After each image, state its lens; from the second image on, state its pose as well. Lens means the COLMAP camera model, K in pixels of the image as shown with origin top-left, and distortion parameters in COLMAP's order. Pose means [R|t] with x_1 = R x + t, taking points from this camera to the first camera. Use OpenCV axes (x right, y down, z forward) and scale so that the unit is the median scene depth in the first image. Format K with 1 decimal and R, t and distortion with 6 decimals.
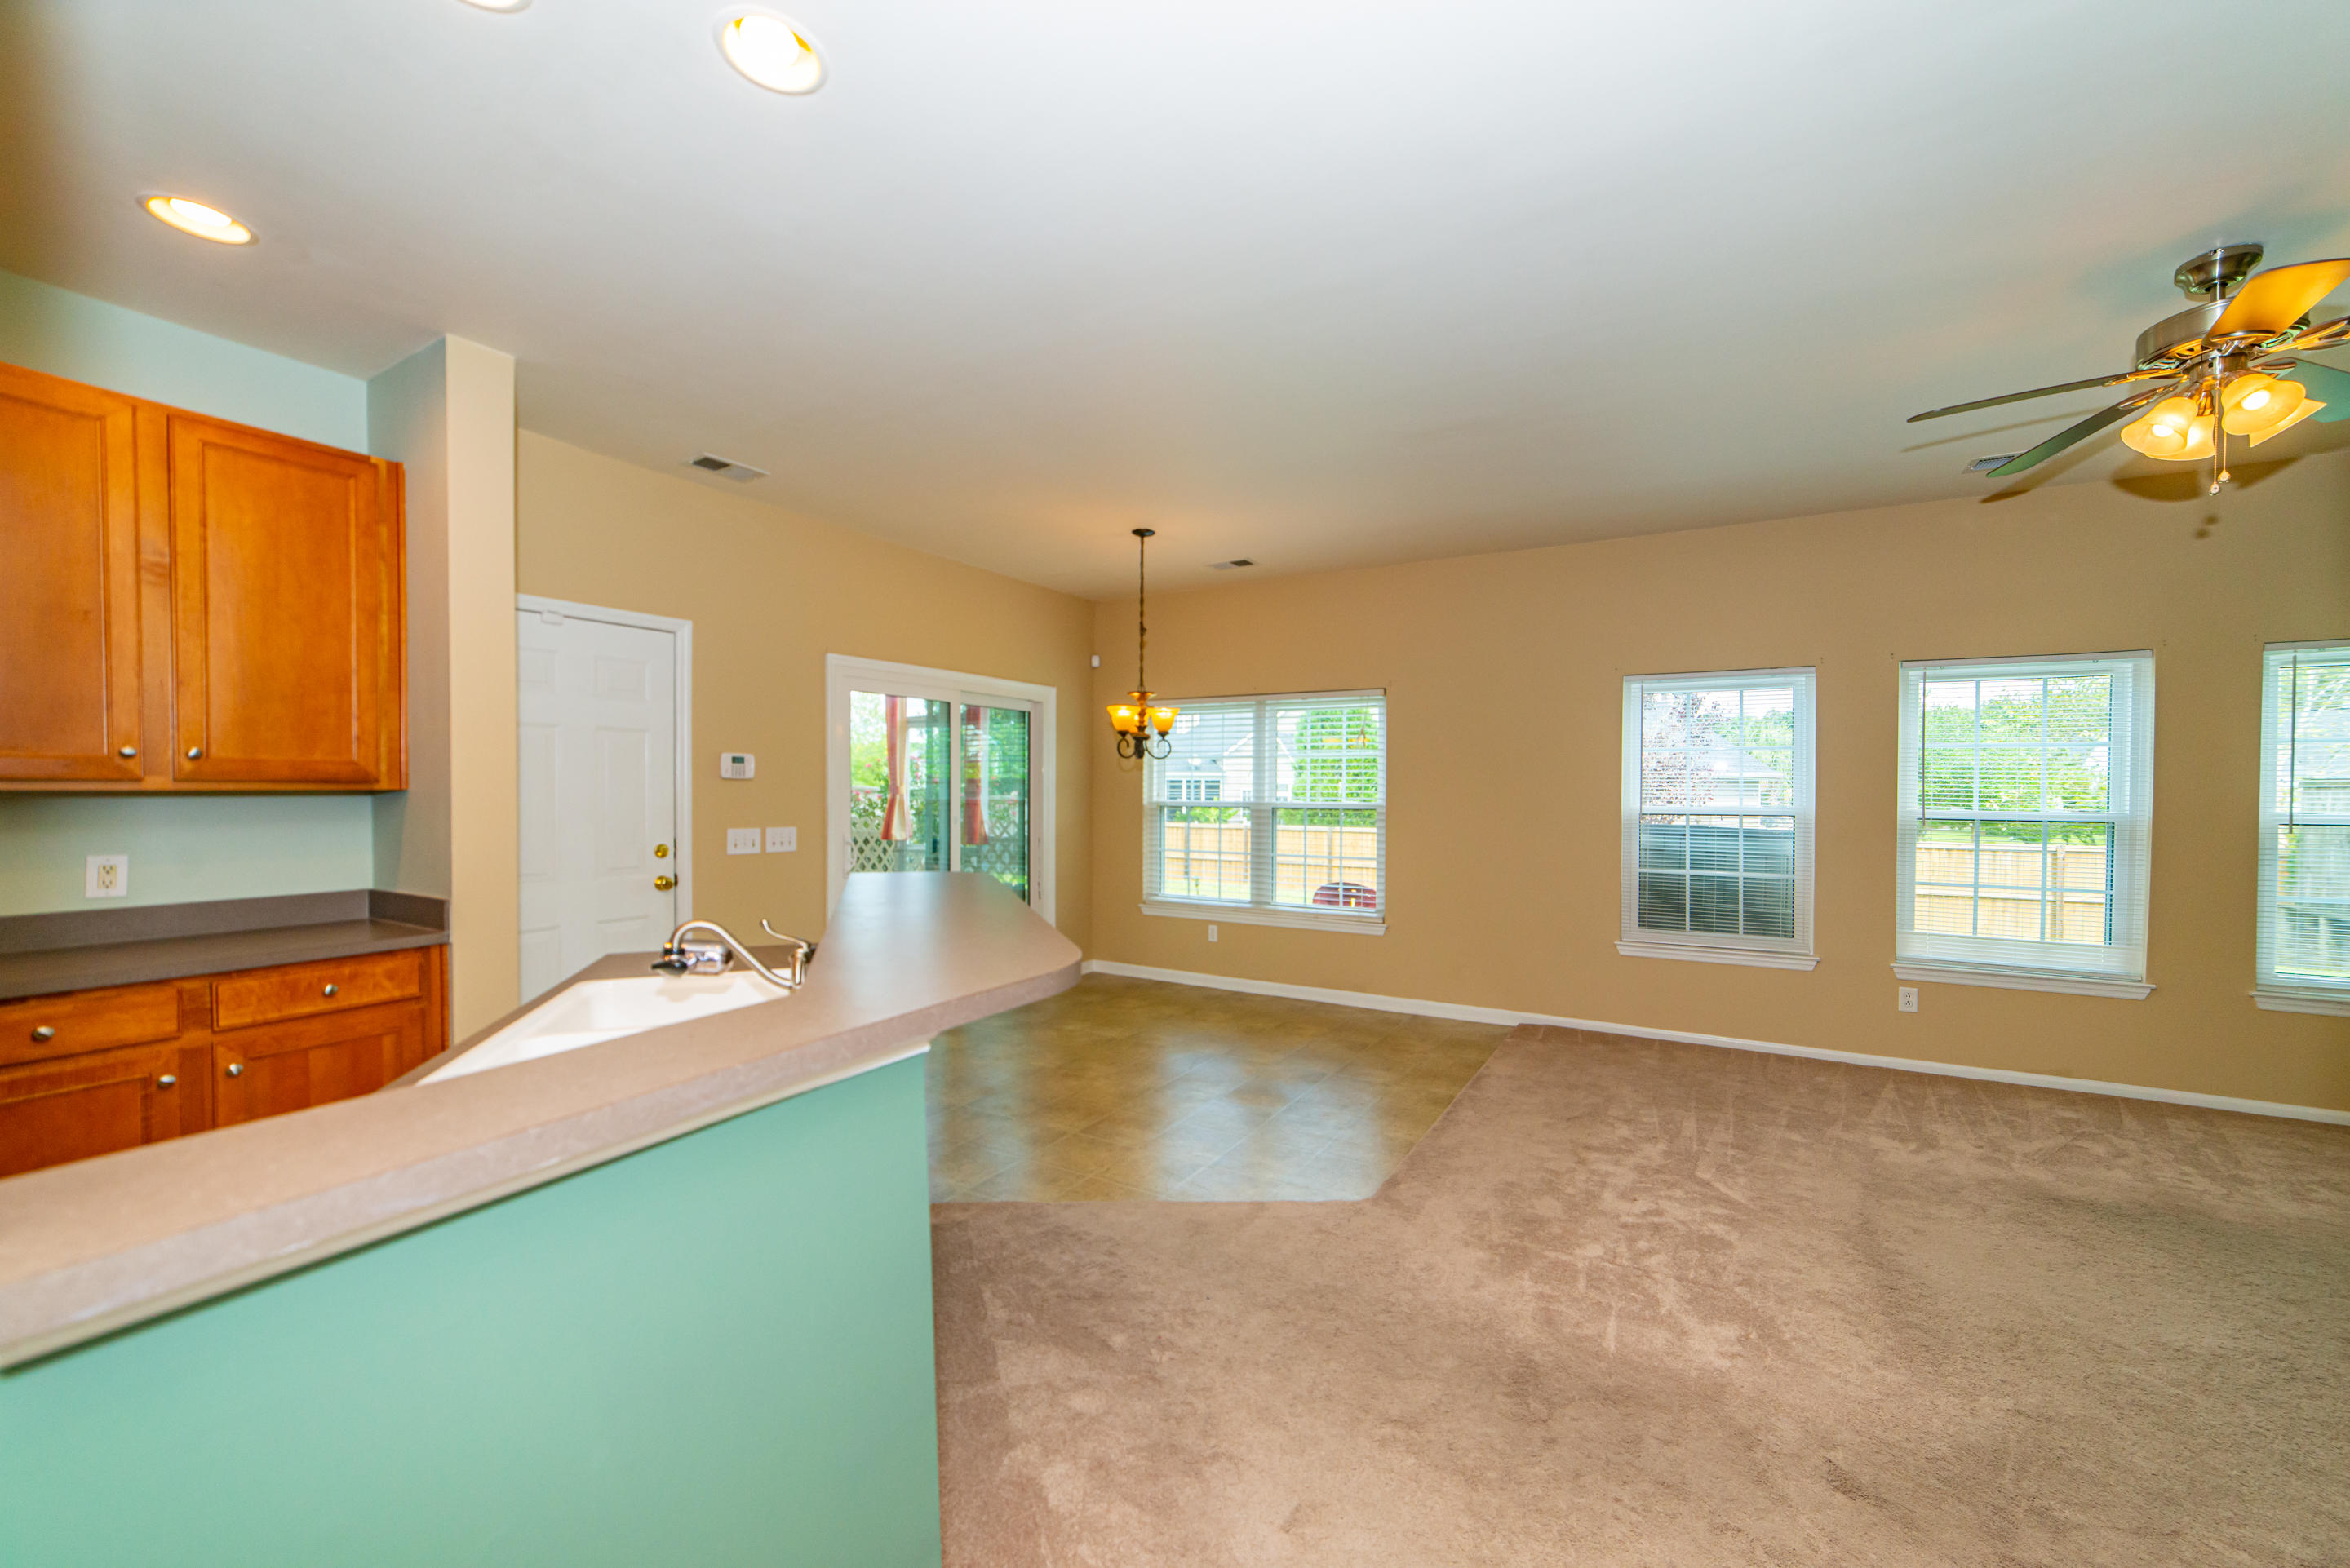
lens RADIAL K [[912.2, 0, 1183.4], [0, 912.2, 799.3], [0, 0, 1]] dist [-0.015329, 0.003447]
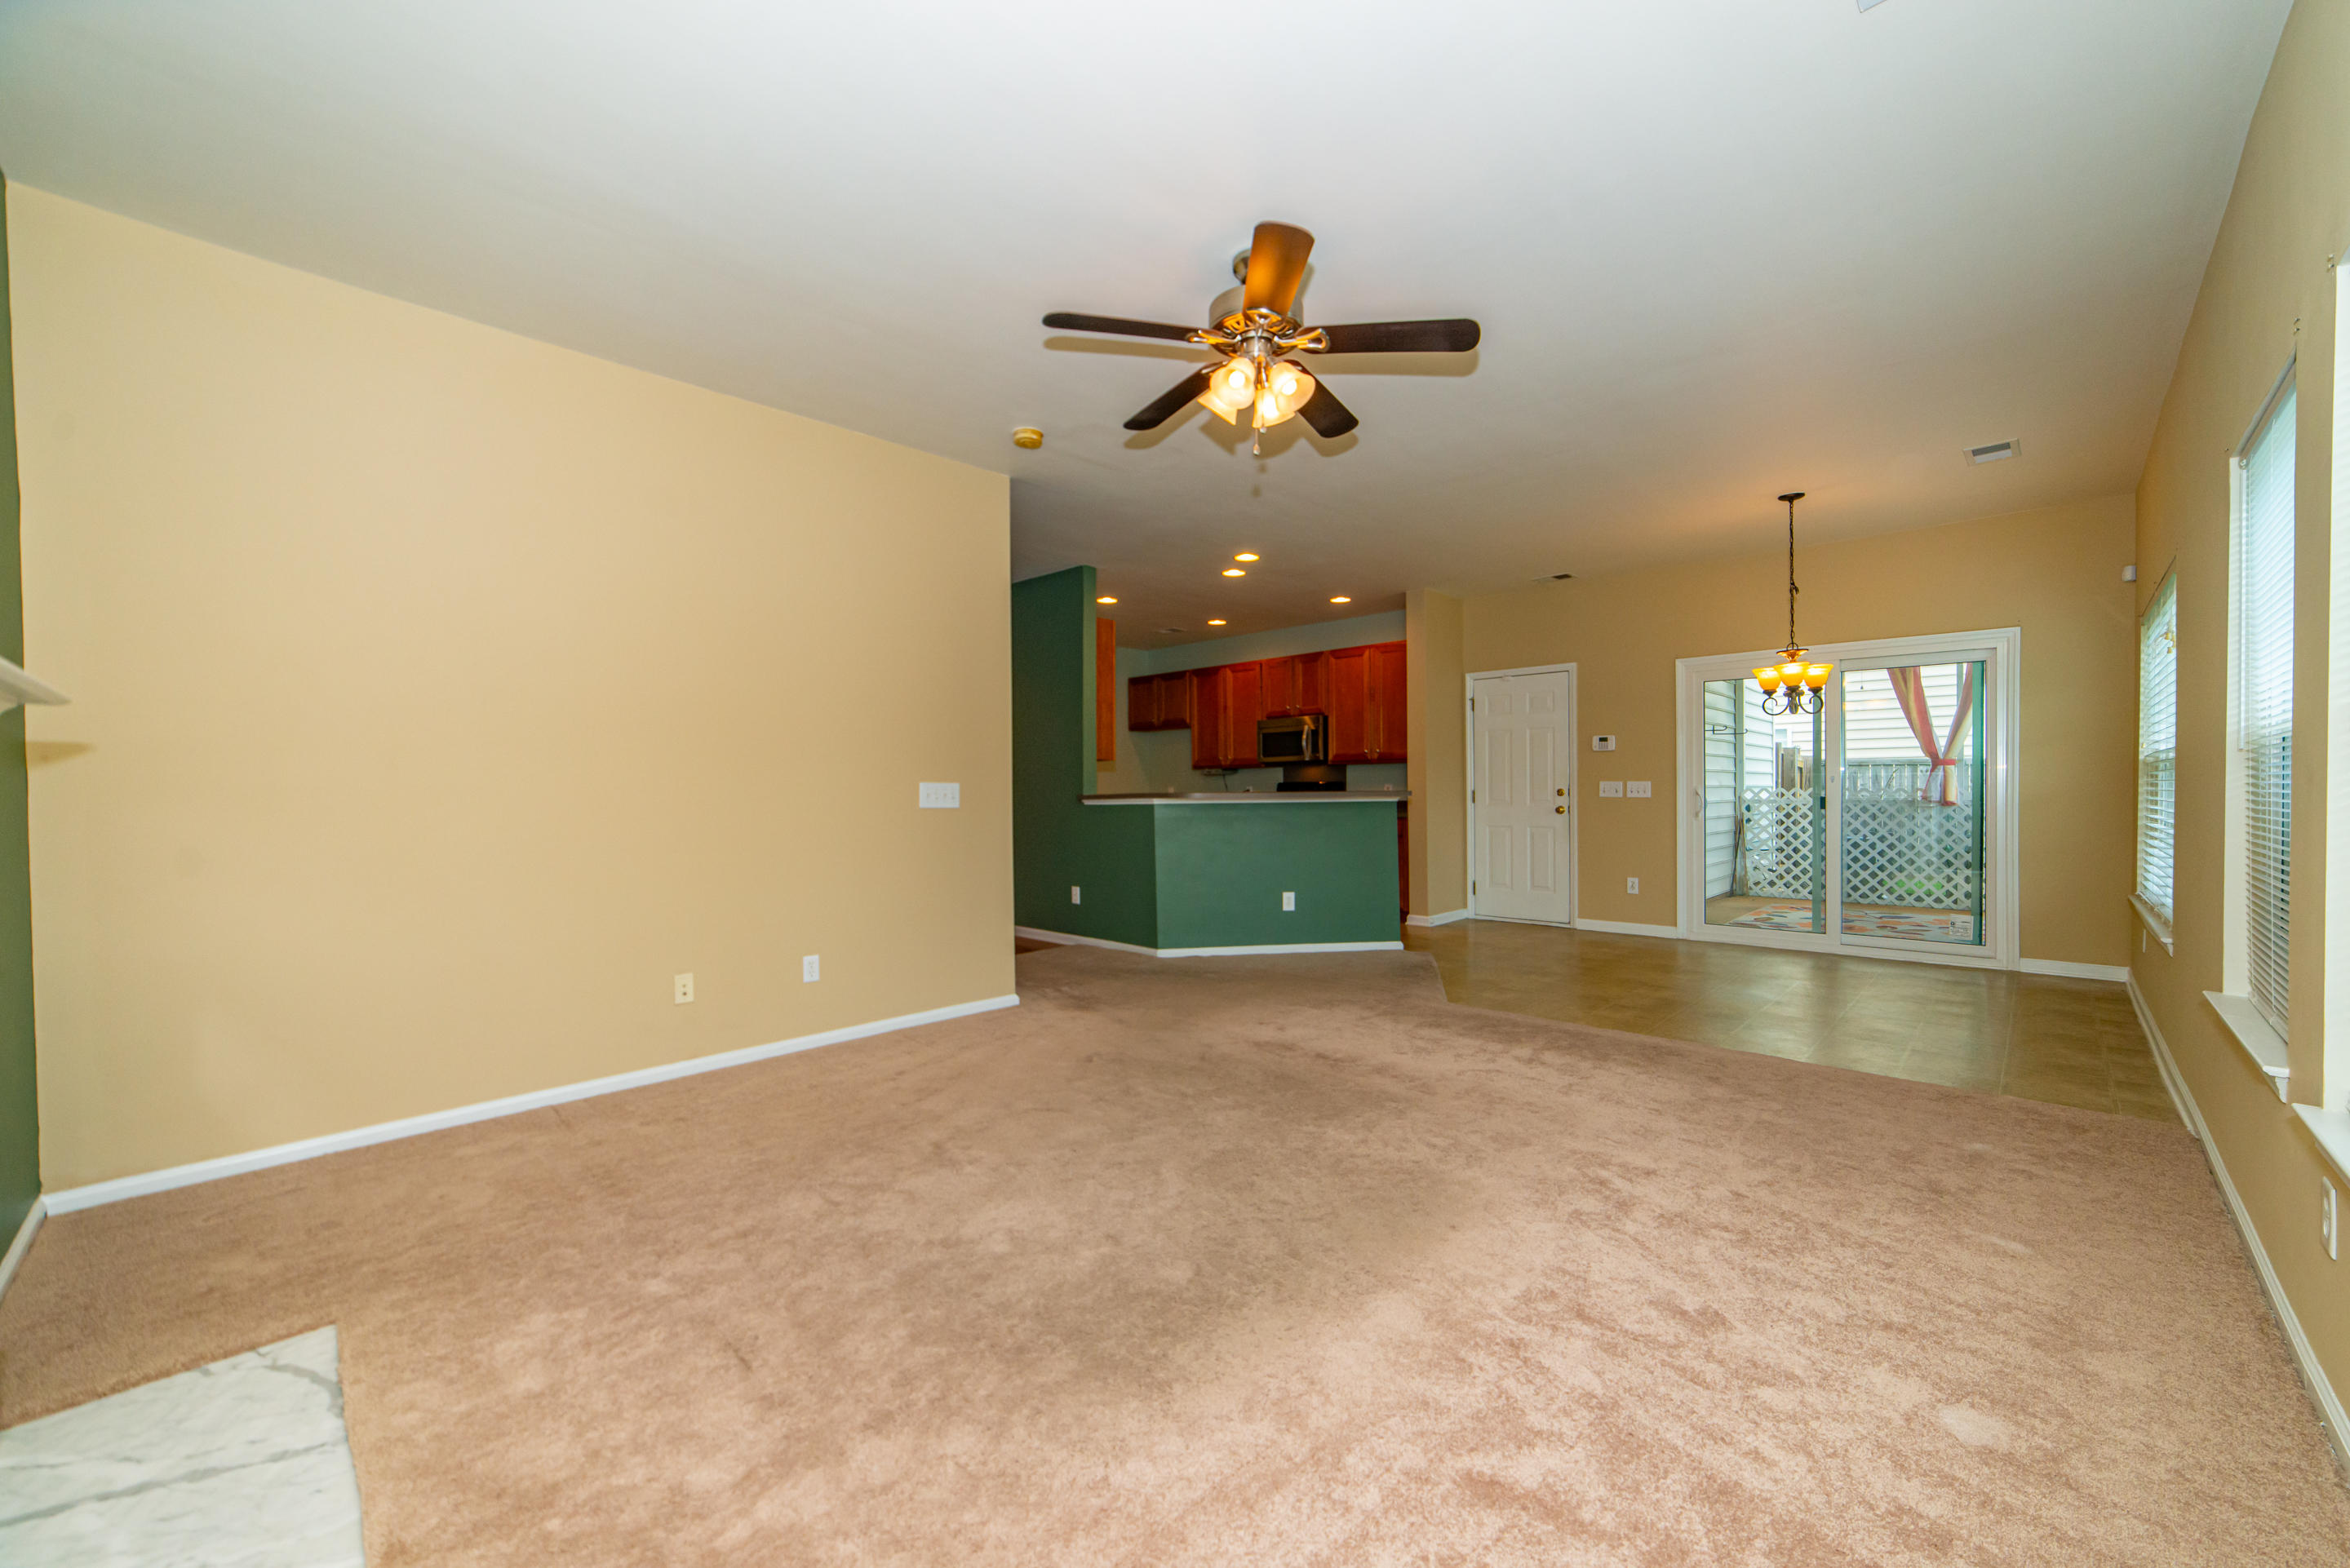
lens RADIAL K [[902.5, 0, 1190.5], [0, 902.5, 797.7], [0, 0, 1]] dist [-0.015029, 0.006317]
pose [[-0.243326, 0.008298, -0.969909, 1.138412], [-0.007853, 0.999914, 0.010524, 0.045079], [0.969913, 0.010177, -0.243239, 0.598966]]
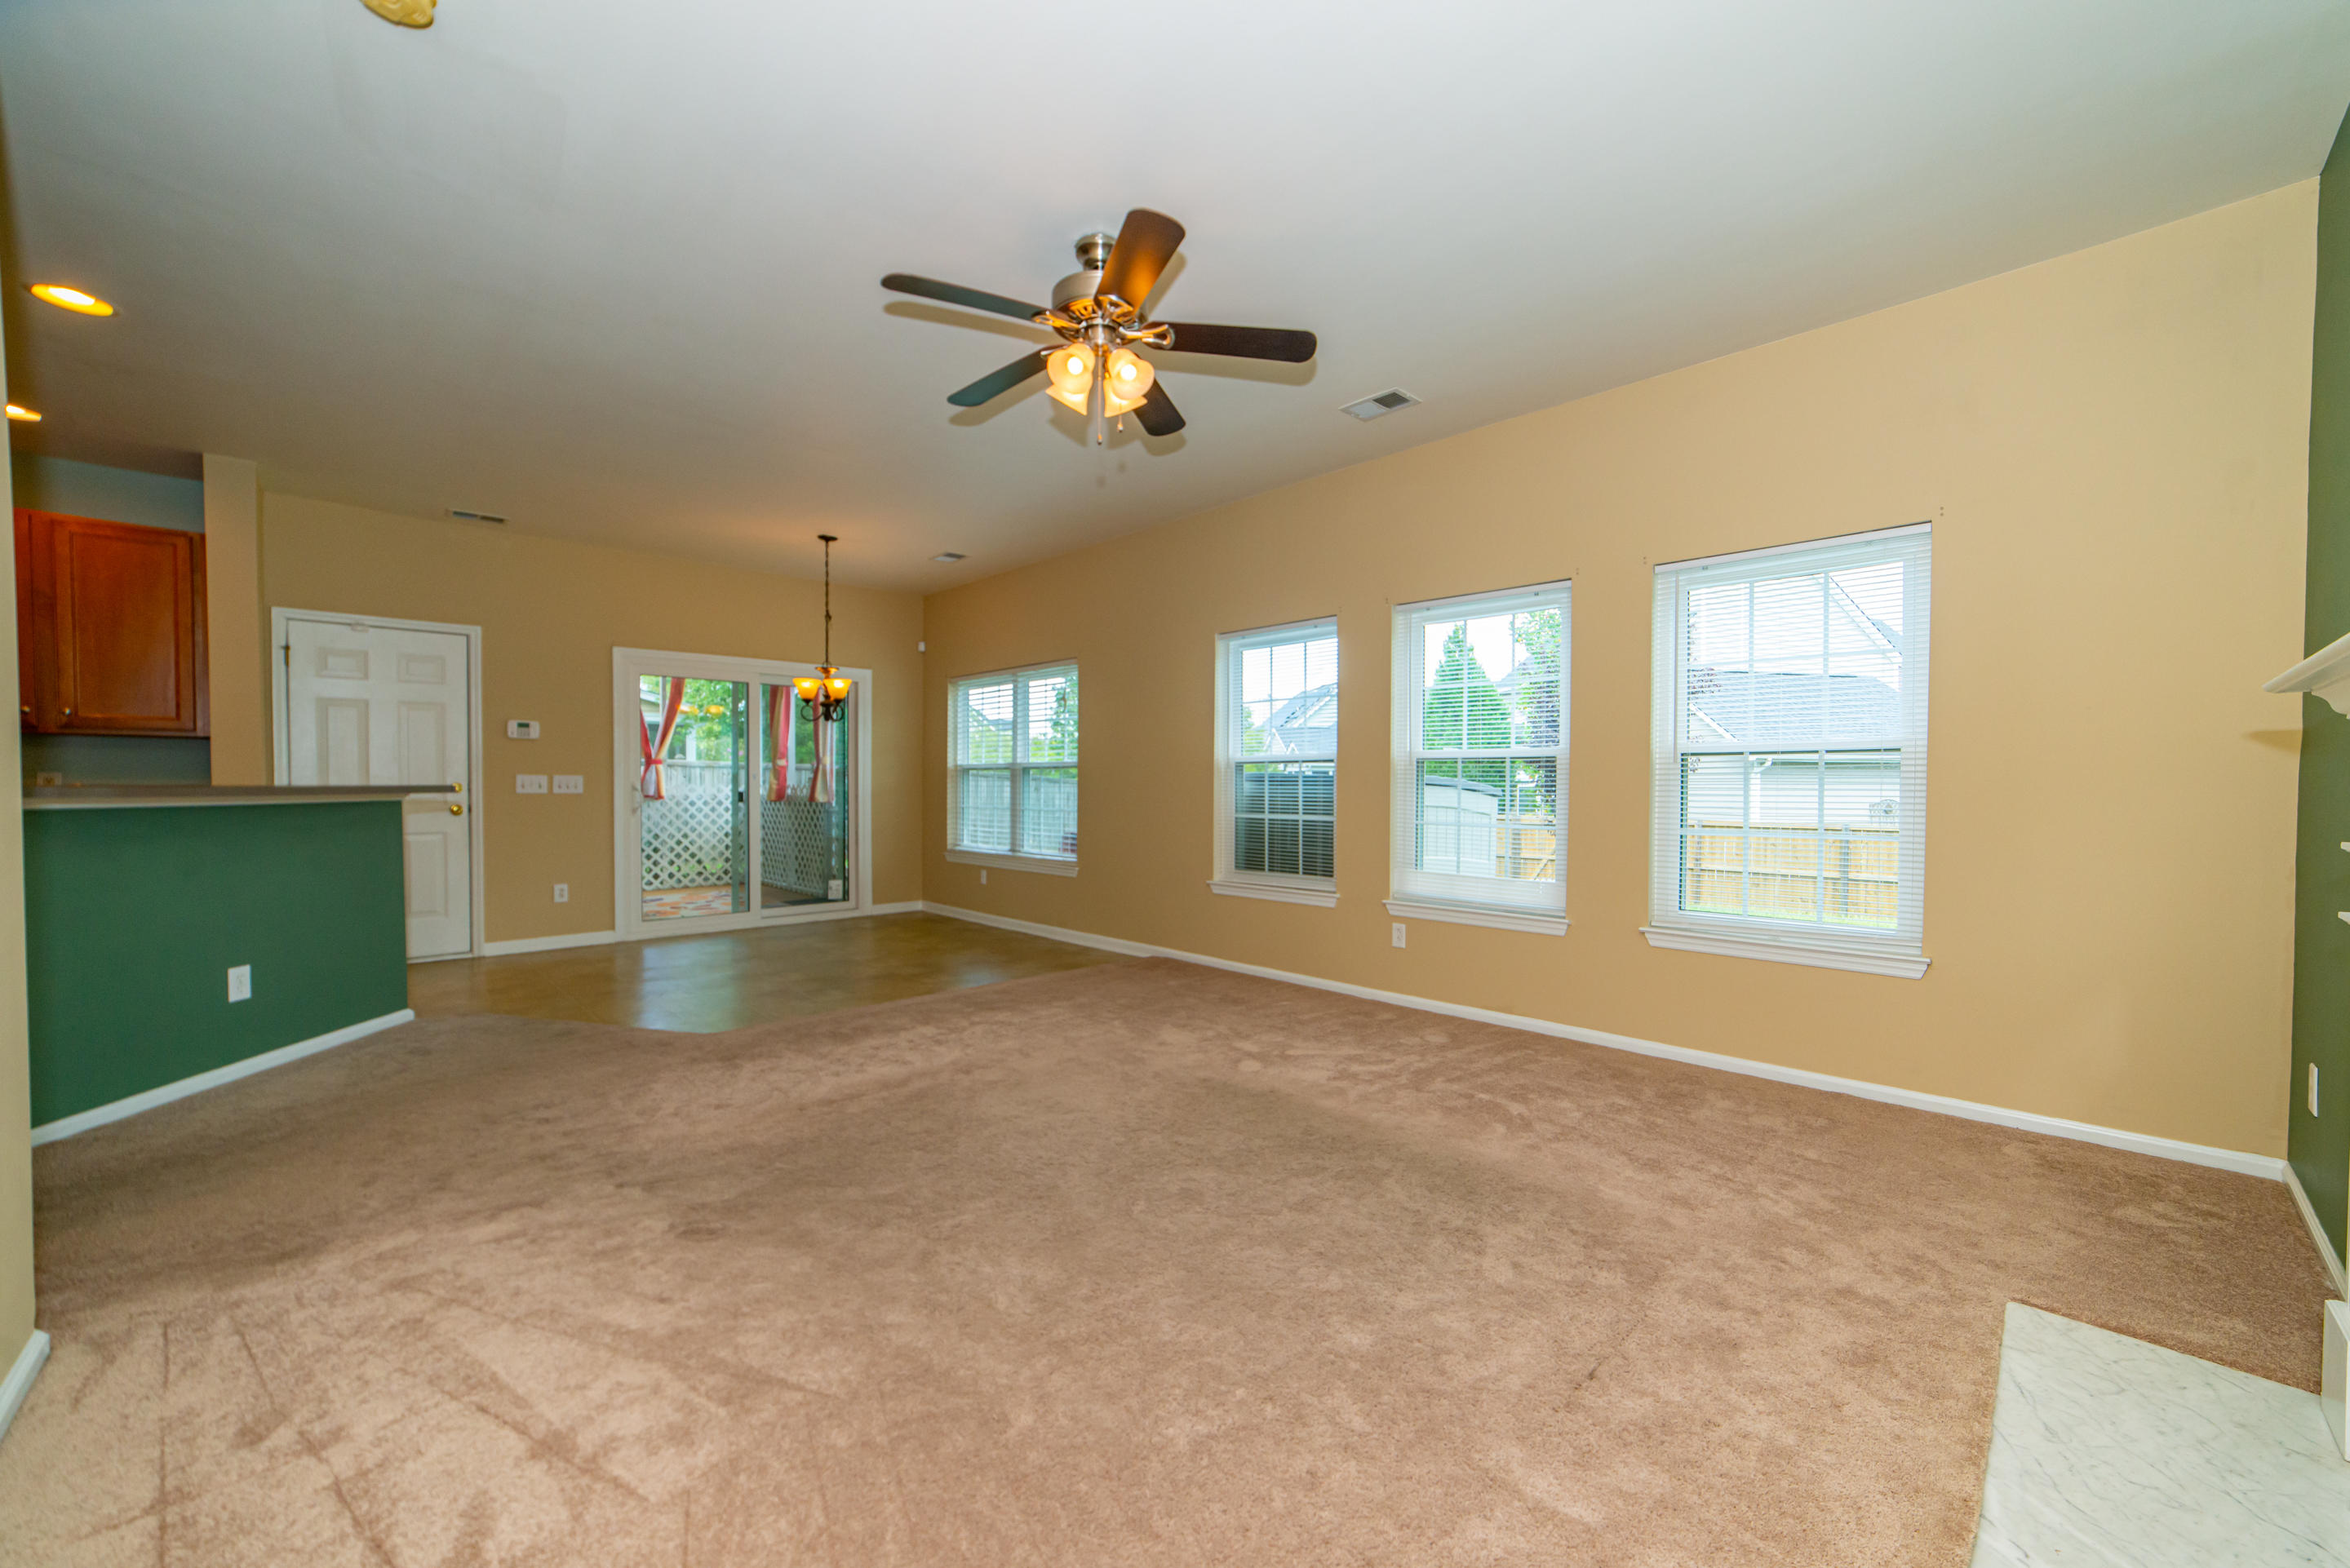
lens RADIAL K [[902.5, 0, 1190.5], [0, 902.5, 797.7], [0, 0, 1]] dist [-0.015029, 0.006317]
pose [[0.964002, 0.001206, -0.265891, 0.767212], [-0.001020, 0.999999, 0.000838, 0.058344], [0.265892, -0.000537, 0.964003, -0.046233]]
